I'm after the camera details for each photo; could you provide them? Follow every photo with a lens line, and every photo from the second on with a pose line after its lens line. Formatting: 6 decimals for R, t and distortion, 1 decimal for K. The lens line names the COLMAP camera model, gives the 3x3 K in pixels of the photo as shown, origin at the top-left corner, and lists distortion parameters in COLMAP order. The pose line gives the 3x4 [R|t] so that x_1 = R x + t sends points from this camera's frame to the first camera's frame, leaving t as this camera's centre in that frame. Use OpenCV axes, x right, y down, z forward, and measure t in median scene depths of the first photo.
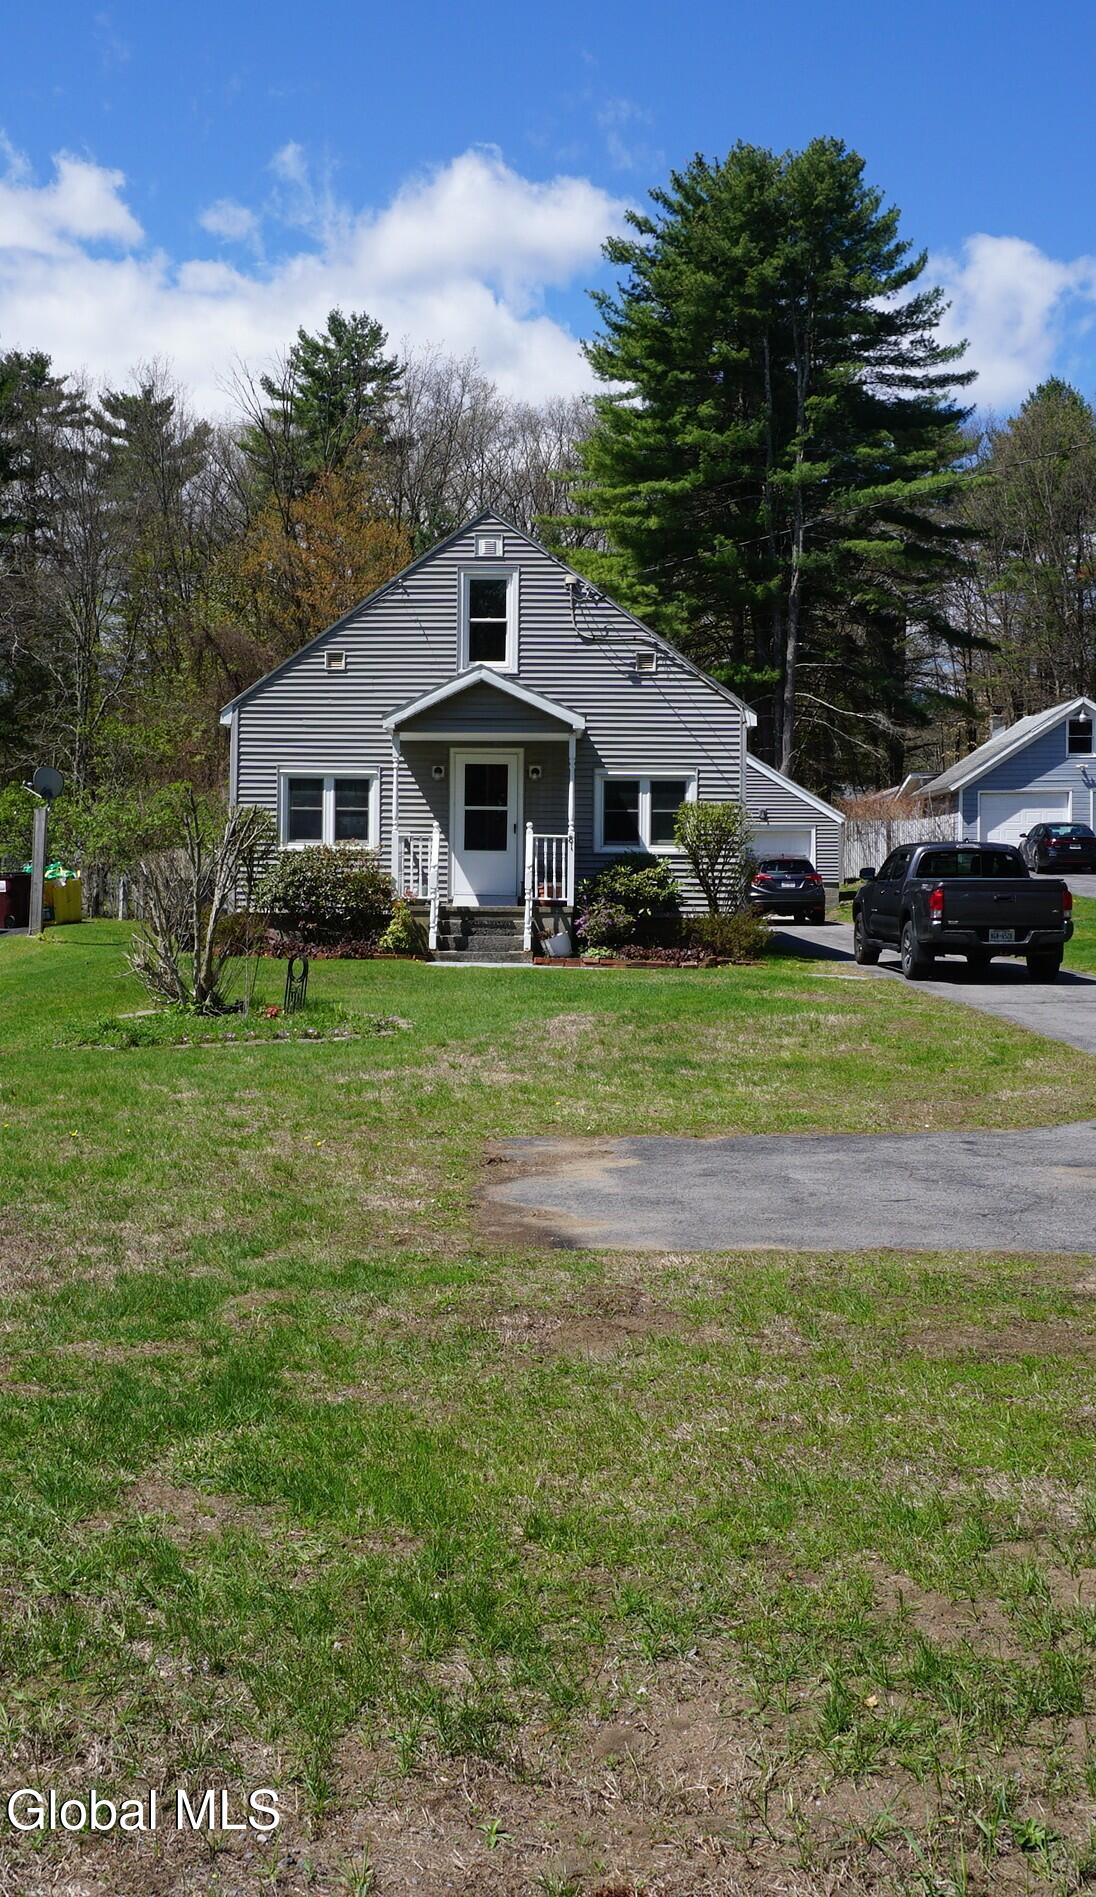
lens RADIAL K [[1760.8, 0, 548.0], [0, 1760.8, 948.5], [0, 0, 1]] dist [-0.010748, -0.006334]
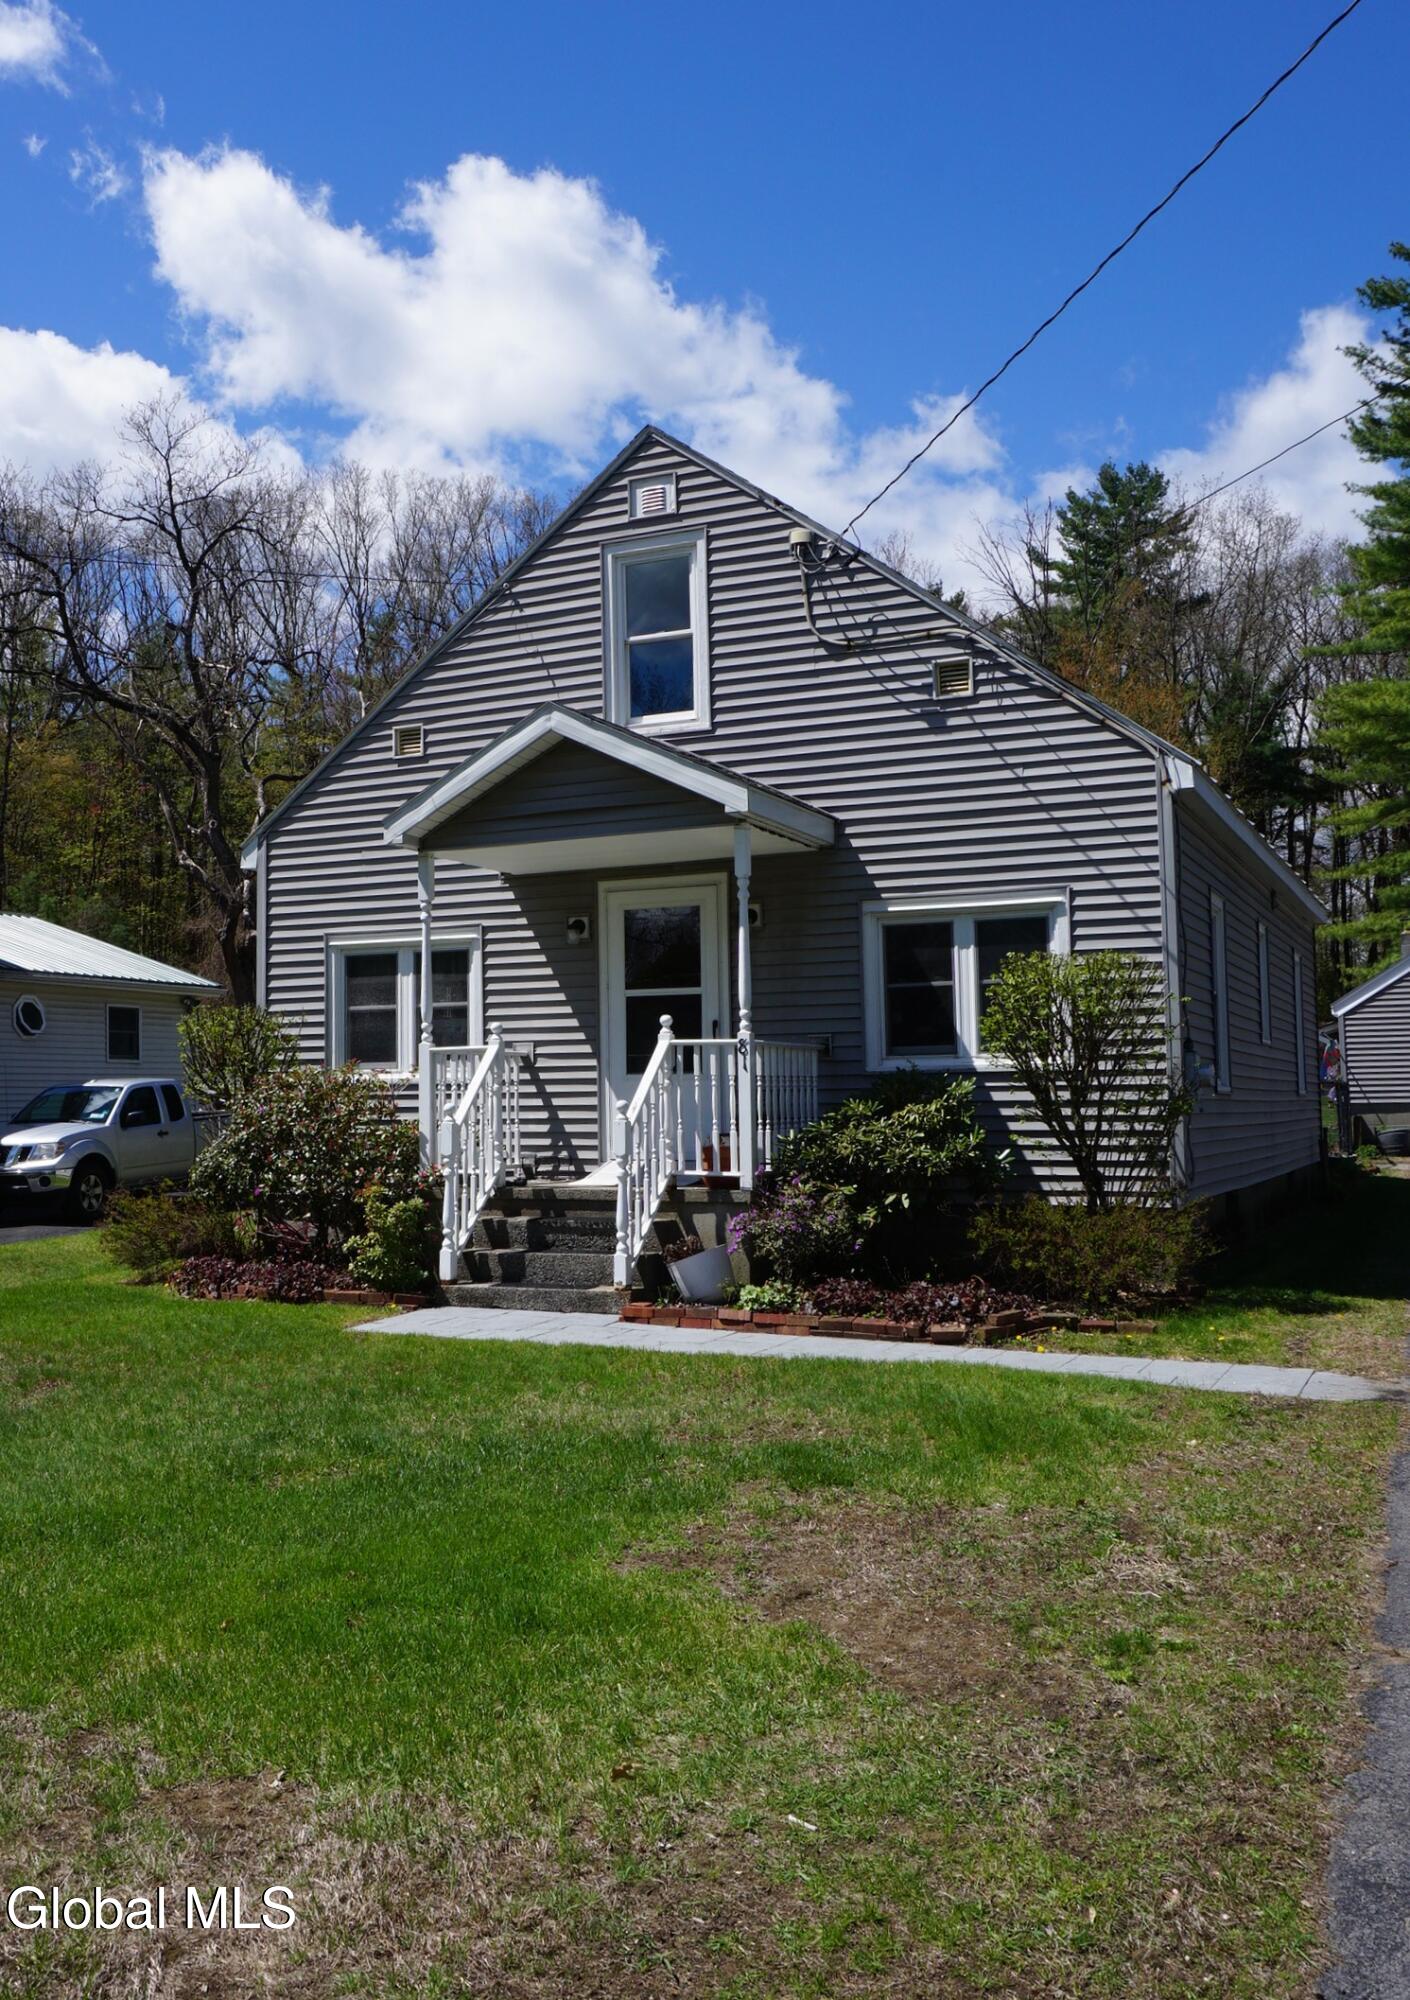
lens RADIAL K [[1768.6, 0, 705.0], [0, 1768.6, 1000.0], [0, 0, 1]] dist [-0.016536, -0.011415]
pose [[0.912903, -0.045360, -0.405647, 0.187736], [0.006447, 0.995284, -0.096785, -0.027082], [0.408125, 0.085740, 0.908891, 0.533886]]
